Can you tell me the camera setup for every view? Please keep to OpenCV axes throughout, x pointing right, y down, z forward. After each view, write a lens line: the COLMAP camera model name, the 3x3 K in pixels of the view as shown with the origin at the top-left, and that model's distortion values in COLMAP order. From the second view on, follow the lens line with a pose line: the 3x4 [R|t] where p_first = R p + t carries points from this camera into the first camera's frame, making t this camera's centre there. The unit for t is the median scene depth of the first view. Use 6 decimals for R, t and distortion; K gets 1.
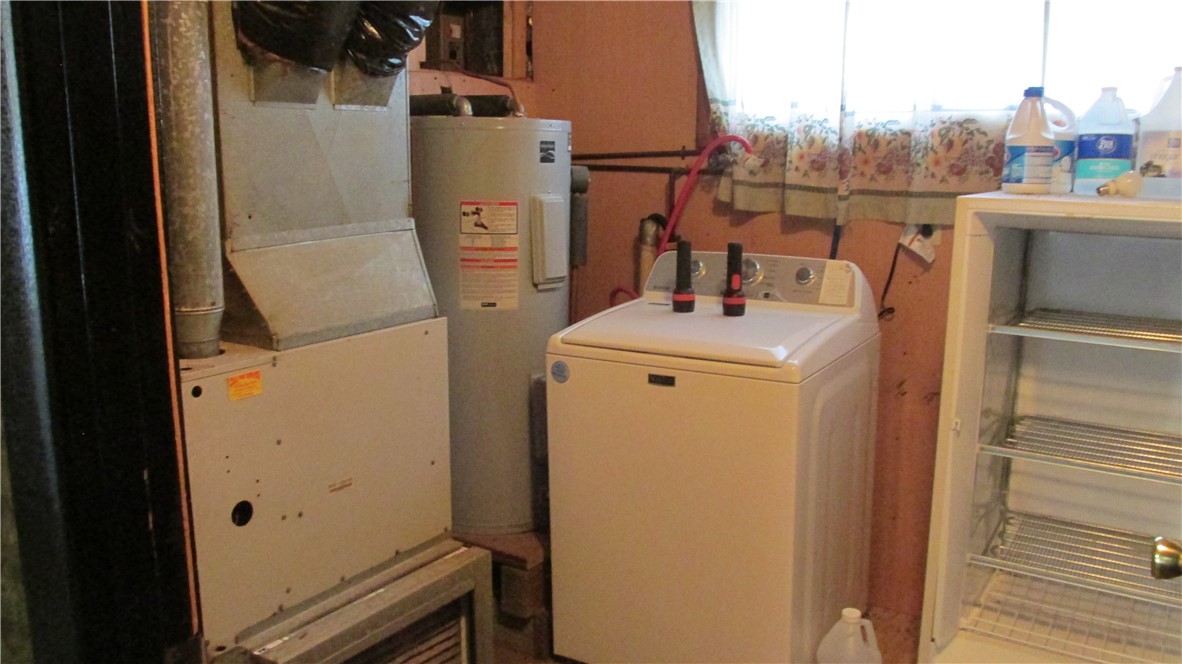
lens RADIAL K [[1022.2, 0, 591.4], [0, 1022.2, 333.4], [0, 0, 1]] dist [0.000001, 0.000100]
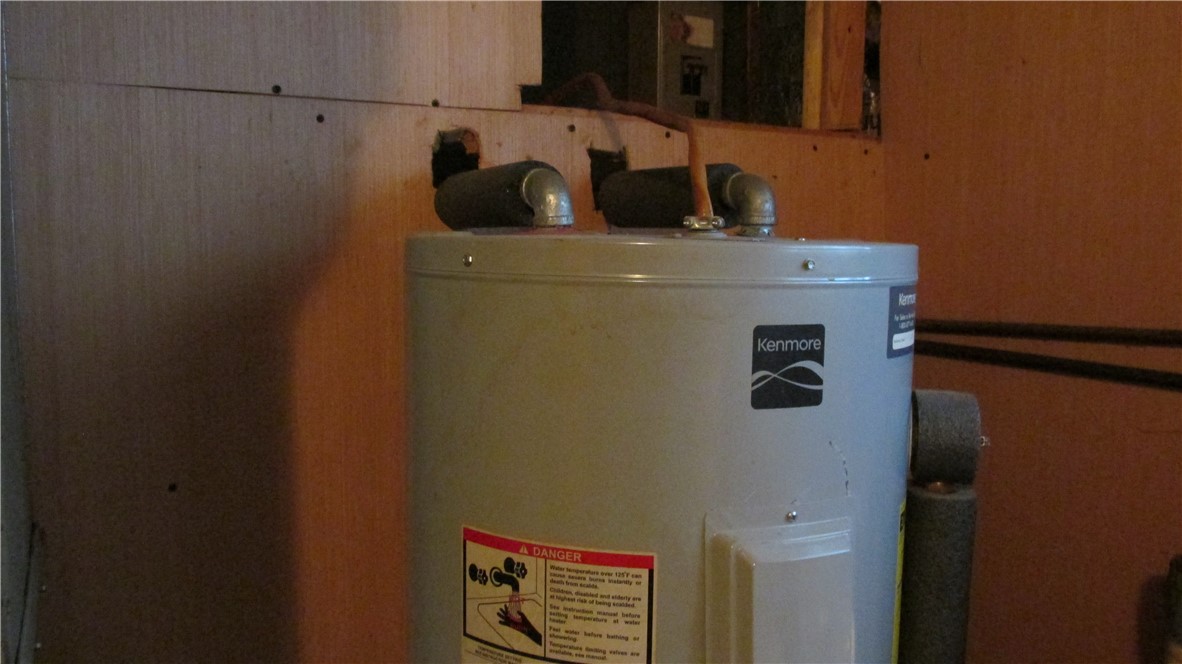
lens RADIAL K [[1022.2, 0, 589.0], [0, 1022.2, 331.5], [0, 0, 1]] dist [0.000001, 0.000100]
pose [[0.899866, 0.042799, -0.434061, 0.023909], [-0.083234, 0.993736, -0.074571, -0.162166], [0.428150, 0.103232, 0.897792, 0.740613]]
